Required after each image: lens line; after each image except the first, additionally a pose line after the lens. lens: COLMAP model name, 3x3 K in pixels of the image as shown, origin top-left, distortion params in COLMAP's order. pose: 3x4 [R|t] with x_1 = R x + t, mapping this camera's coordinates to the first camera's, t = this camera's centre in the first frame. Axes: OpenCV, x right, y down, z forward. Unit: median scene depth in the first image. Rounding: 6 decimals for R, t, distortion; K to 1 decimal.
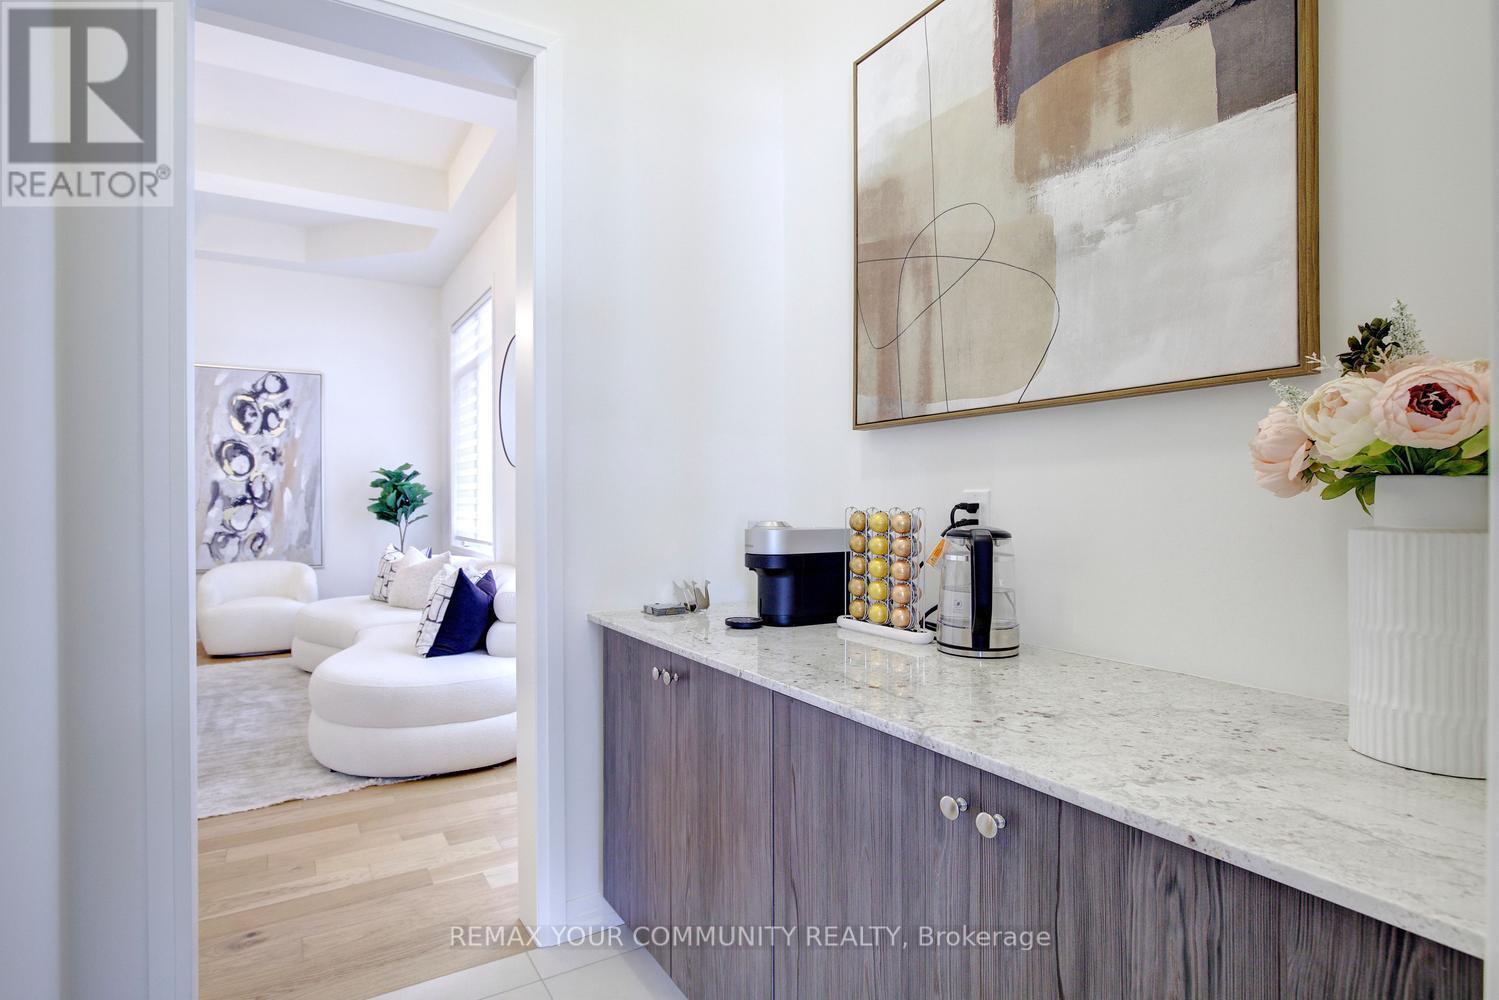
lens RADIAL K [[727.0, 0, 737.6], [0, 727.0, 497.8], [0, 0, 1]] dist [-0.002967, -0.000736]
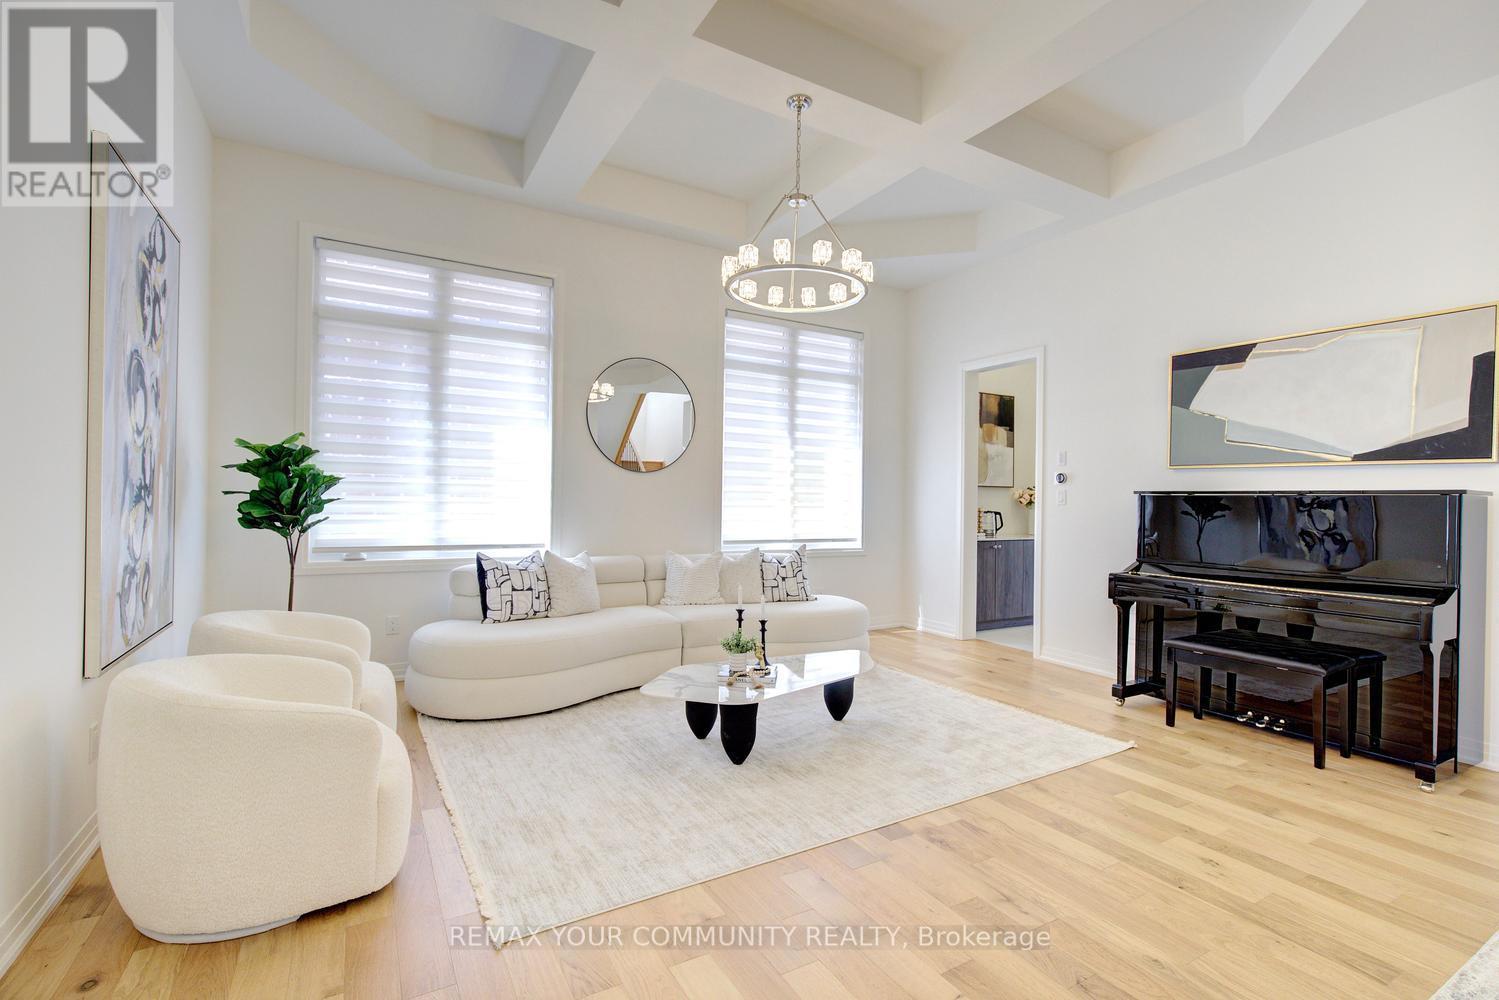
lens RADIAL K [[683.3, 0, 757.2], [0, 683.3, 502.6], [0, 0, 1]] dist [-0.001249, 0.001316]
pose [[0.012220, 0.003265, 0.999920, -1.085537], [-0.012977, 0.999911, -0.003107, 0.006964], [-0.999841, -0.012938, 0.012261, 0.620323]]
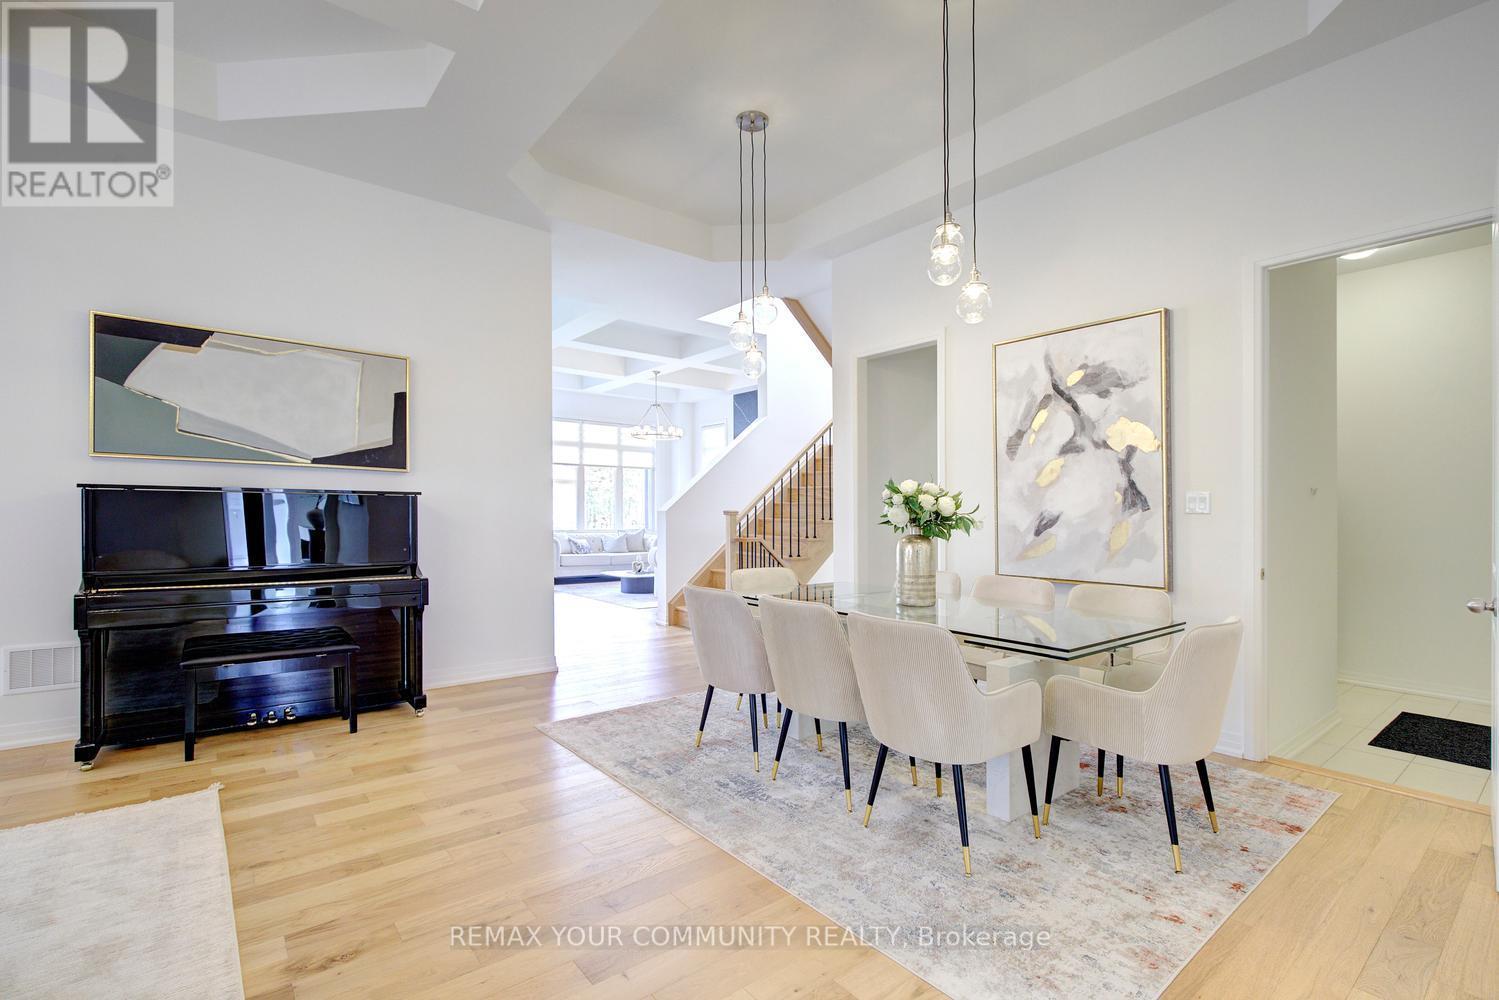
lens RADIAL K [[683.3, 0, 750.2], [0, 683.3, 508.2], [0, 0, 1]] dist [-0.001249, 0.001316]
pose [[-0.991387, -0.005204, -0.130860, -0.831117], [-0.004826, 0.999983, -0.003204, 0.006220], [0.130875, -0.002545, -0.991396, 0.828264]]
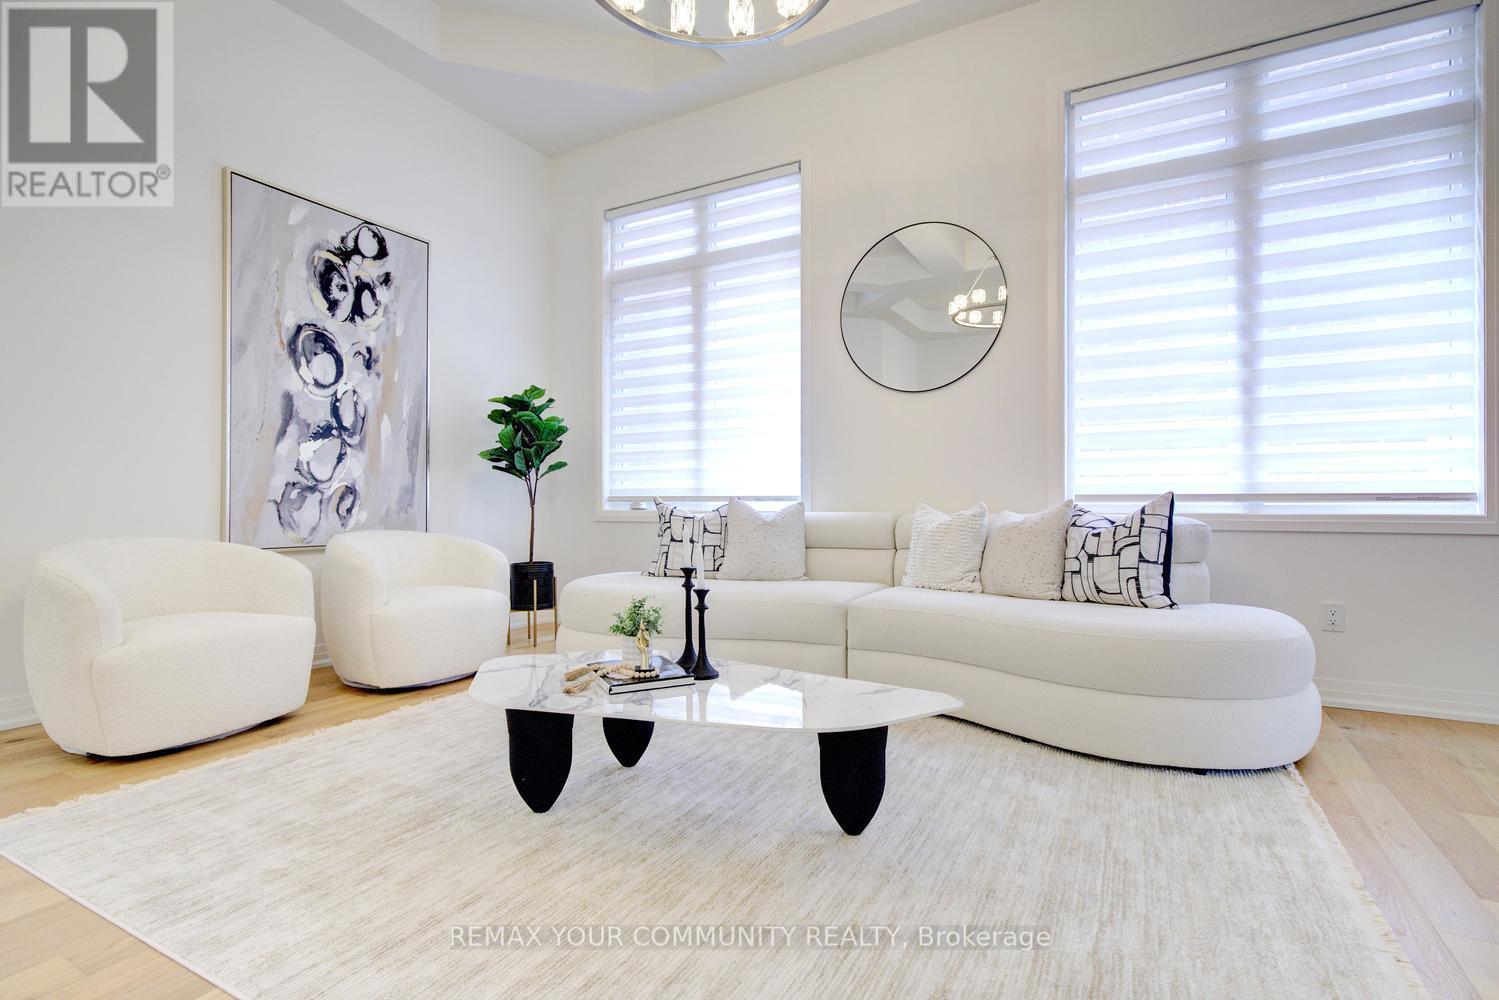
lens RADIAL K [[727.0, 0, 750.7], [0, 727.0, 498.3], [0, 0, 1]] dist [-0.002967, -0.000736]
pose [[0.871021, 0.005922, 0.491211, -0.666361], [-0.002102, 0.999963, -0.008328, 0.062843], [-0.491242, 0.006221, 0.871001, 0.316611]]
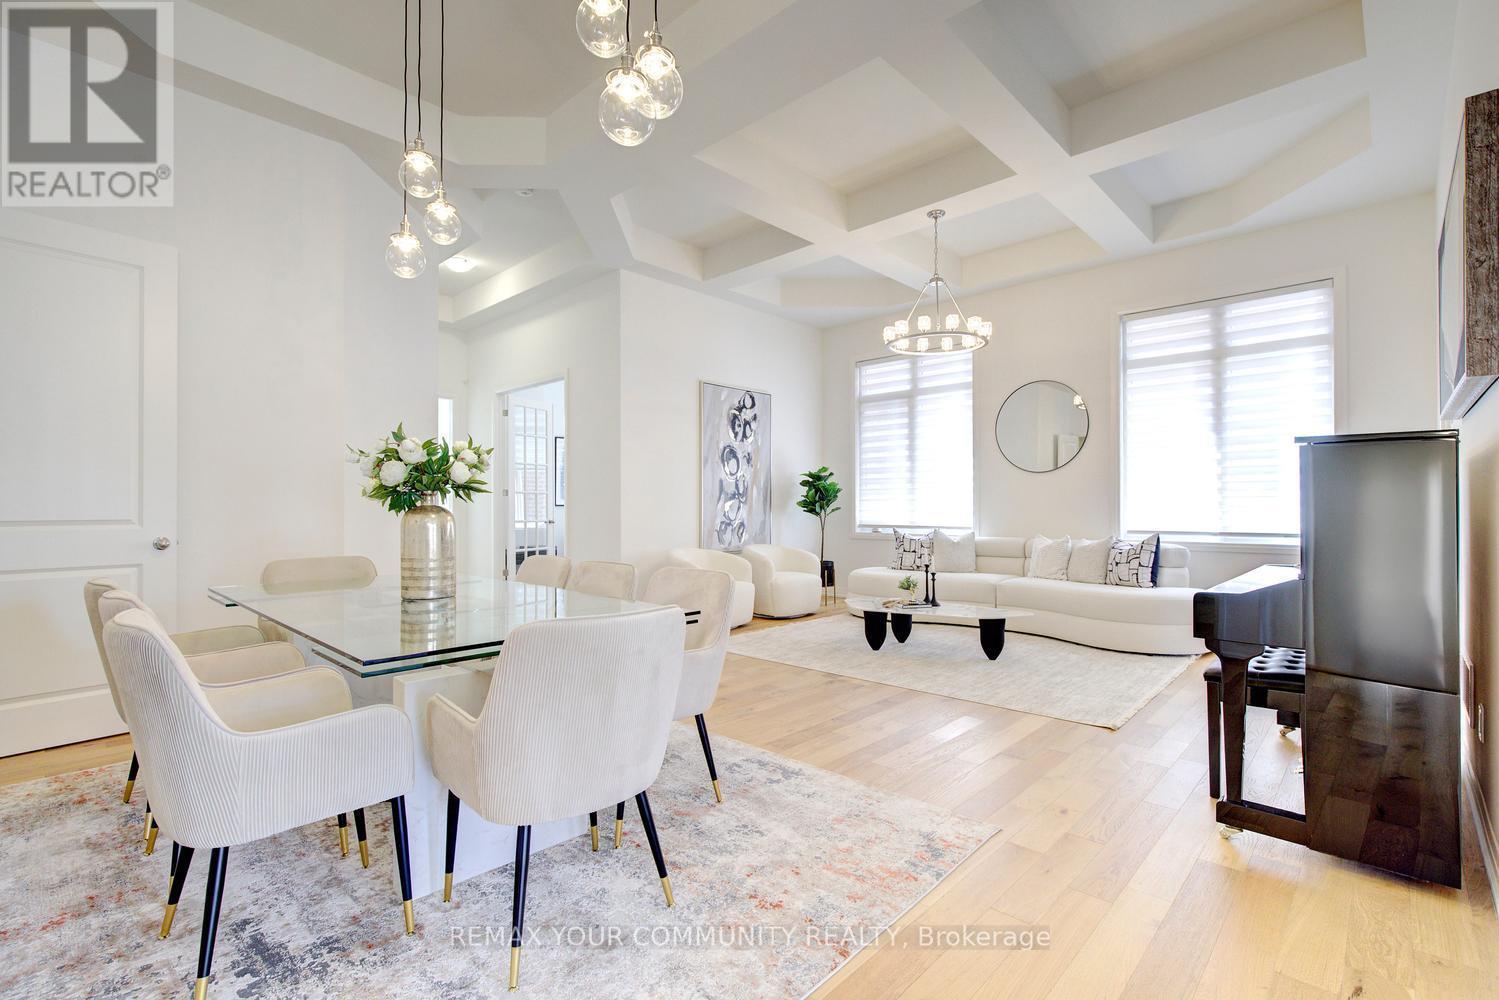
lens RADIAL K [[683.3, 0, 754.6], [0, 683.3, 500.1], [0, 0, 1]] dist [-0.001249, 0.001316]
pose [[0.963112, 0.004973, 0.269056, -0.950900], [-0.002013, 0.999934, -0.011275, 0.024151], [-0.269095, 0.010318, 0.963058, -0.116575]]
